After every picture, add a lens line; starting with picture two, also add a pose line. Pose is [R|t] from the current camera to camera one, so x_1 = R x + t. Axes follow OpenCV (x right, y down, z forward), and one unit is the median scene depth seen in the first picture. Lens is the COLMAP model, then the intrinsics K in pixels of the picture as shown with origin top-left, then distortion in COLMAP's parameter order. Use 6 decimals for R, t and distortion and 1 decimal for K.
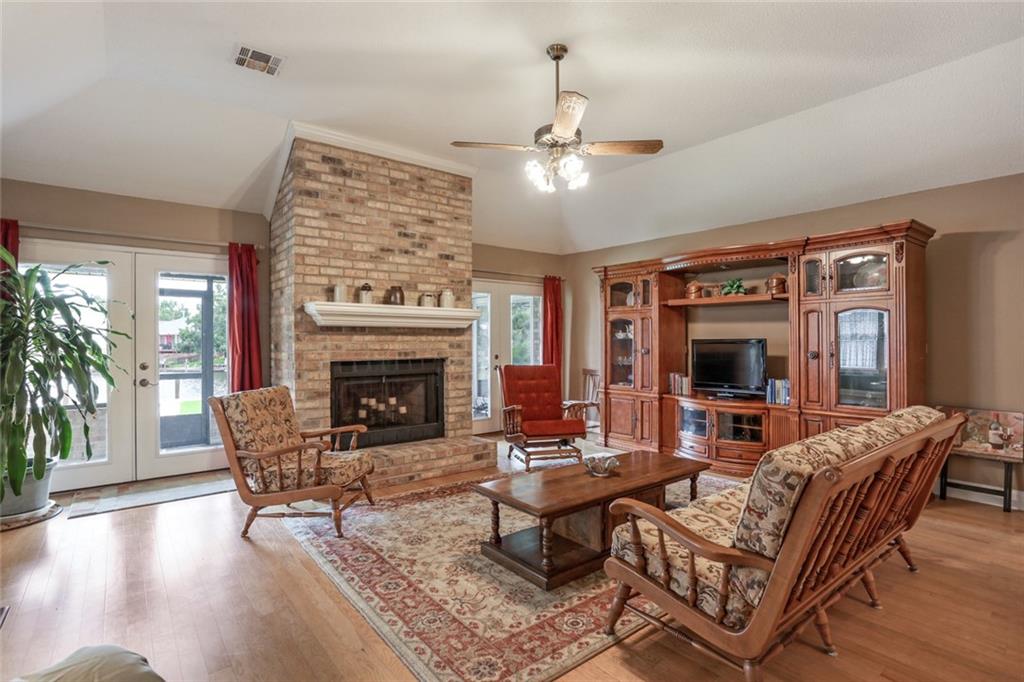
lens RADIAL K [[516.7, 0, 511.7], [0, 516.7, 341.2], [0, 0, 1]] dist [0.000363, 0.000723]
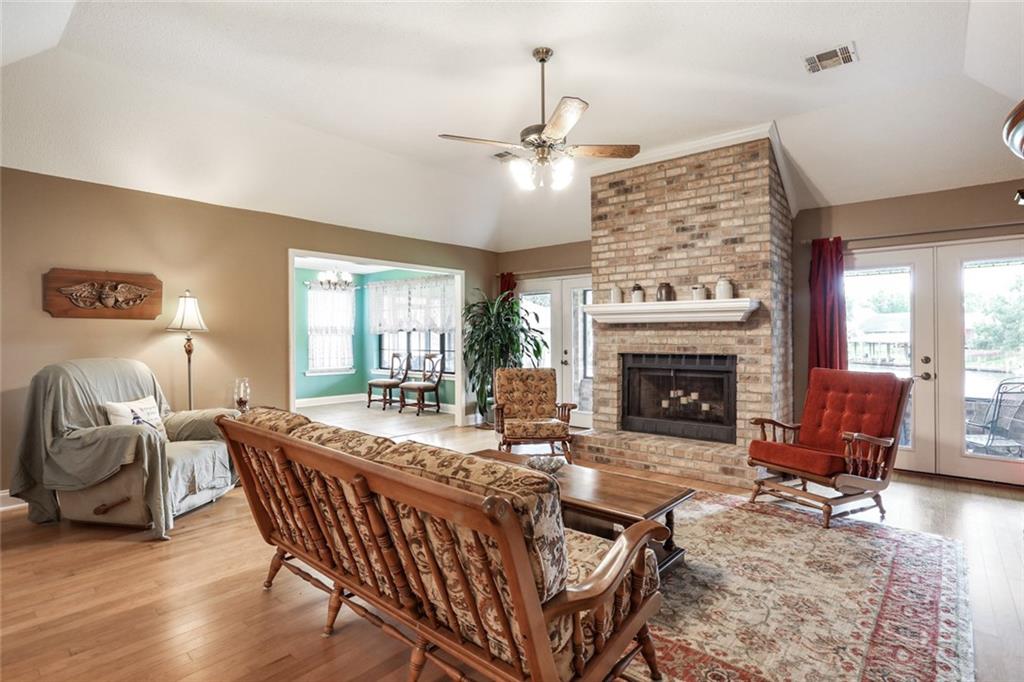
lens RADIAL K [[516.7, 0, 512.6], [0, 516.7, 339.9], [0, 0, 1]] dist [0.000363, 0.000723]
pose [[0.214664, 0.008198, -0.976654, 0.709335], [-0.000731, 0.999966, 0.008233, -0.000498], [0.976688, -0.001053, 0.214663, 0.473192]]
